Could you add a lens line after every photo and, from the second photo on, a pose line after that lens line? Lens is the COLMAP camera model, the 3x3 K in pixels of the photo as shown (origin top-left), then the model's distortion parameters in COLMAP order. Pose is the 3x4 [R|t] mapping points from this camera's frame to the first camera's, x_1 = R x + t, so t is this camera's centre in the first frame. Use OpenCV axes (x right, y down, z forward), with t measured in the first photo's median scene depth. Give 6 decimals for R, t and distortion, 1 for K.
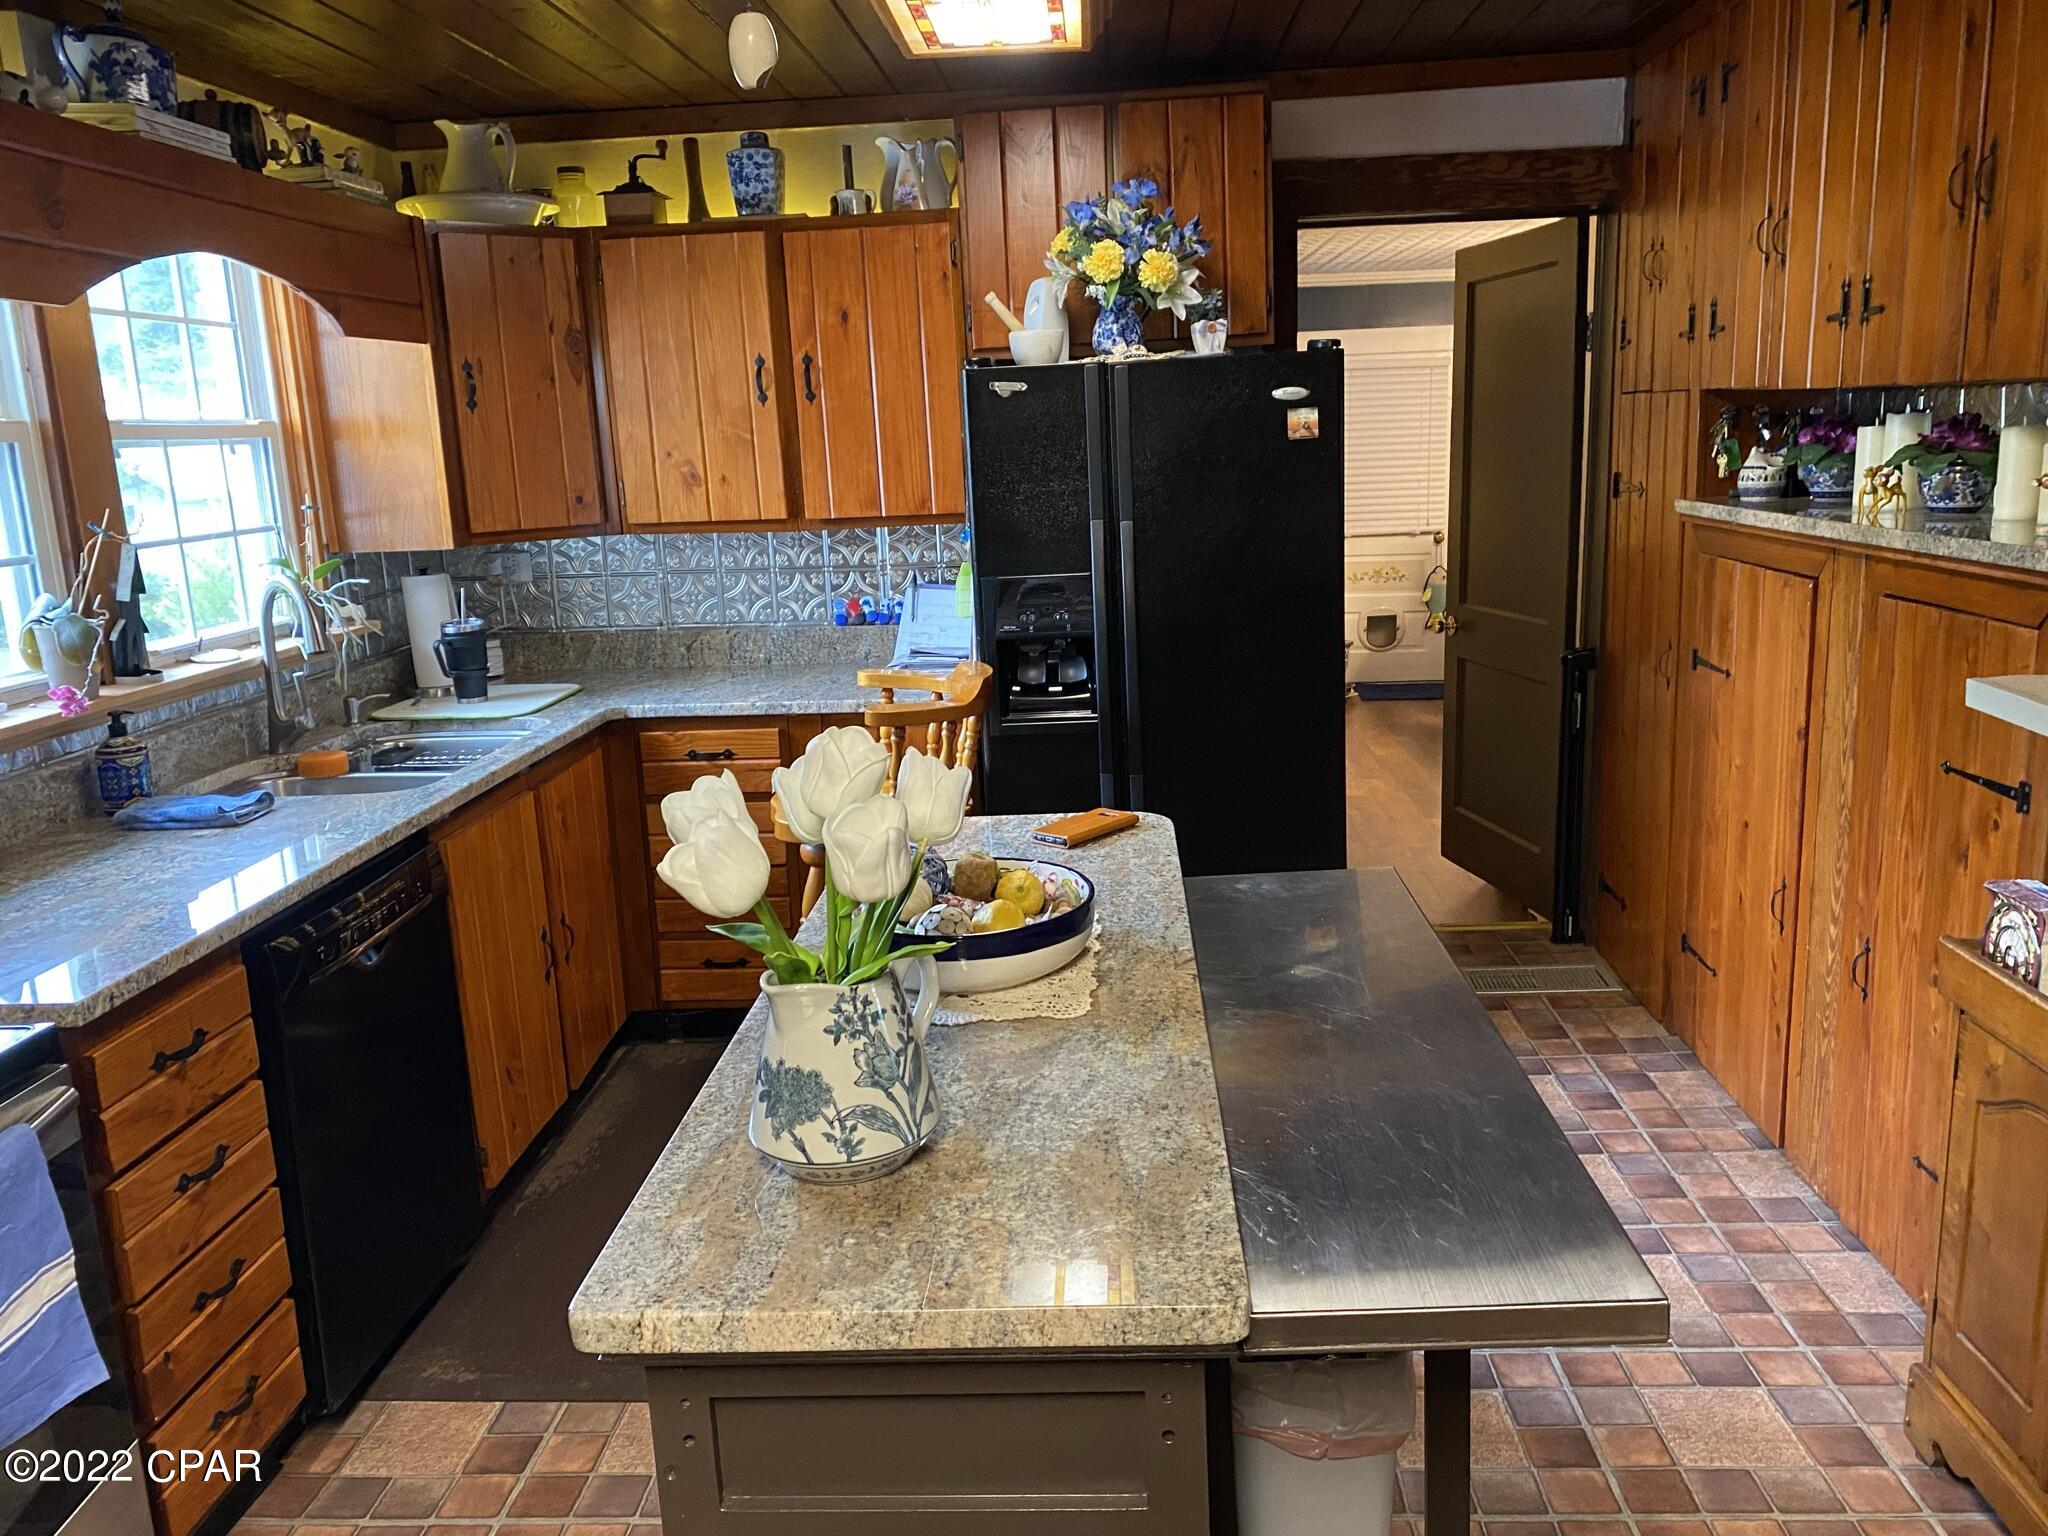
lens RADIAL K [[1561.3, 0, 1024.0], [0, 1561.3, 768.0], [0, 0, 1]] dist [0.106895, -0.111002]
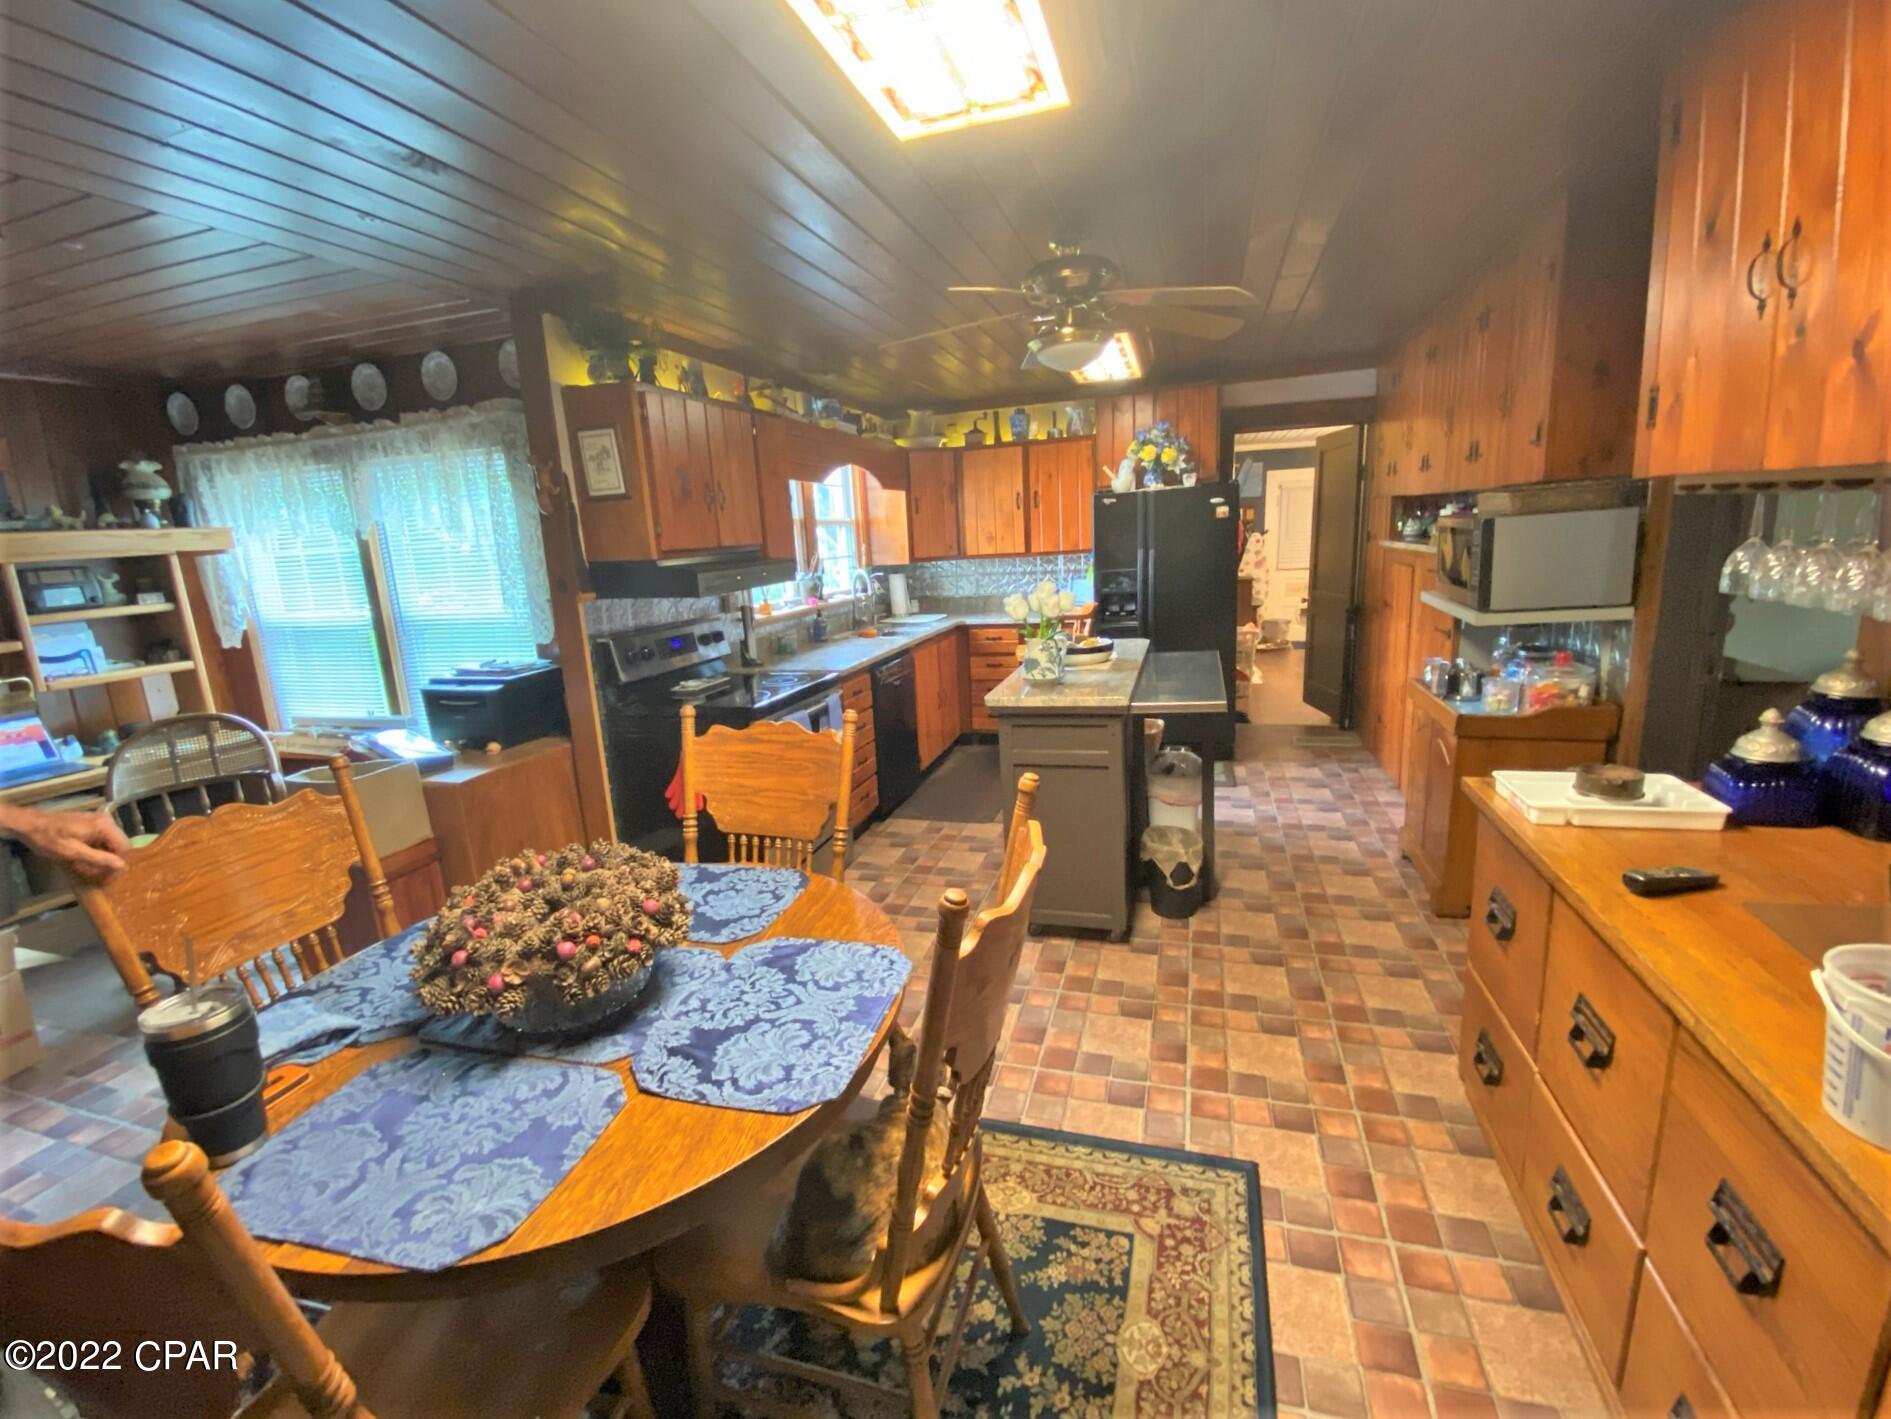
lens RADIAL K [[763.5, 0, 945.5], [0, 763.5, 709.5], [0, 0, 1]] dist [0.042416, -0.000093]
pose [[0.971643, 0.044478, -0.232230, 0.035036], [-0.038960, 0.998840, 0.028298, 0.083057], [0.233219, -0.018448, 0.972249, -0.329174]]
